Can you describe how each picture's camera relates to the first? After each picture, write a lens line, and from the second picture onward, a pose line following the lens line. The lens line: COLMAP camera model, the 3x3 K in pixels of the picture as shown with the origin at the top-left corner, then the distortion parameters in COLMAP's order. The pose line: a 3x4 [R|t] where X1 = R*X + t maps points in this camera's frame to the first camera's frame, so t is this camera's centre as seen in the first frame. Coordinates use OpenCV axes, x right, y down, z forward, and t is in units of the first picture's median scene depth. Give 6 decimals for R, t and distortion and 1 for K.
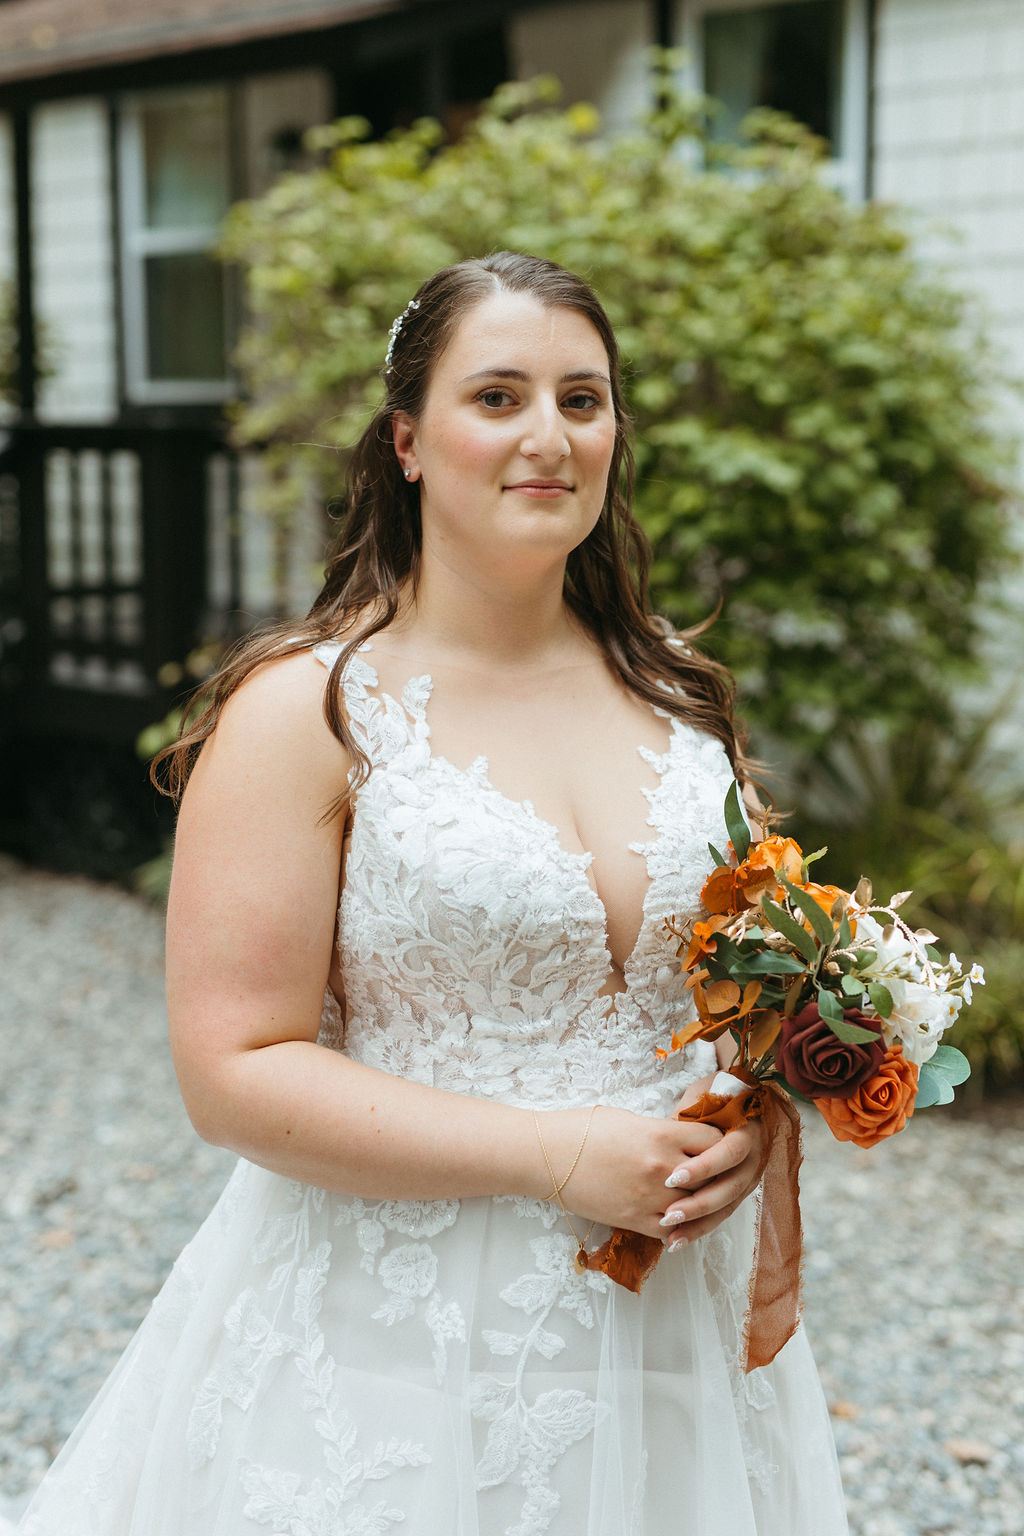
lens RADIAL K [[2135.1, 0, 512.6], [0, 2135.1, 762.4], [0, 0, 1]] dist [0.008066, 0.014378]
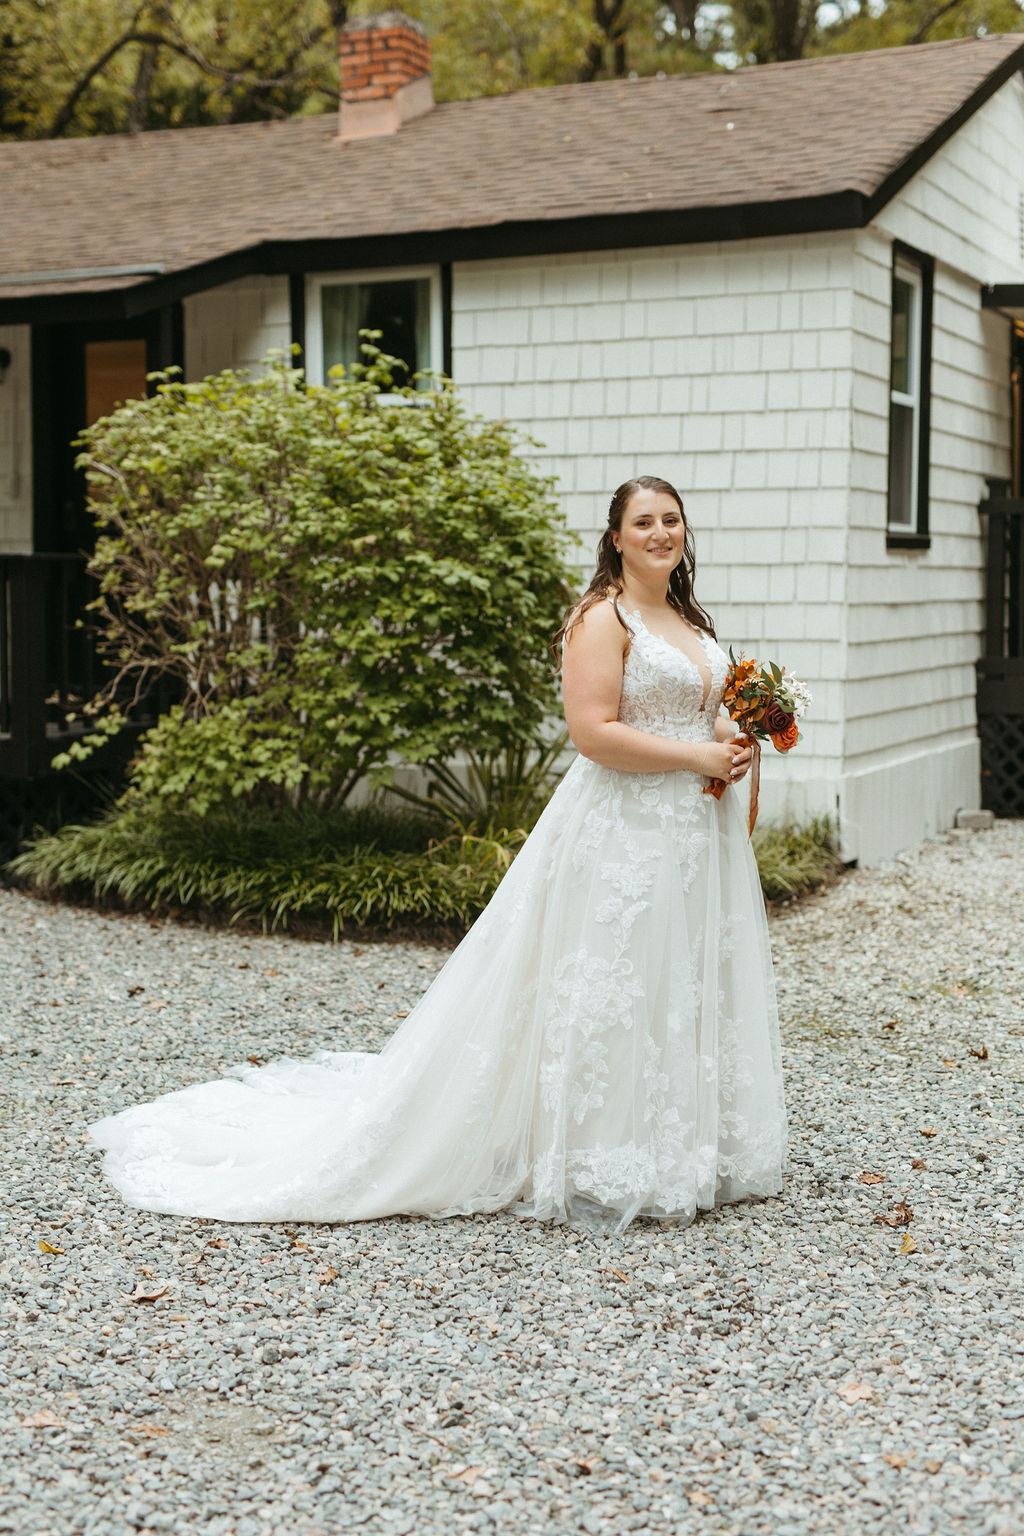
lens RADIAL K [[2192.3, 0, 510.9], [0, 2192.3, 754.0], [0, 0, 1]] dist [0.000329, 0.035064]
pose [[0.945097, -0.023583, 0.325937, -1.202495], [0.051107, 0.995786, -0.076143, 0.384534], [-0.322768, 0.088620, 0.942320, -1.822644]]
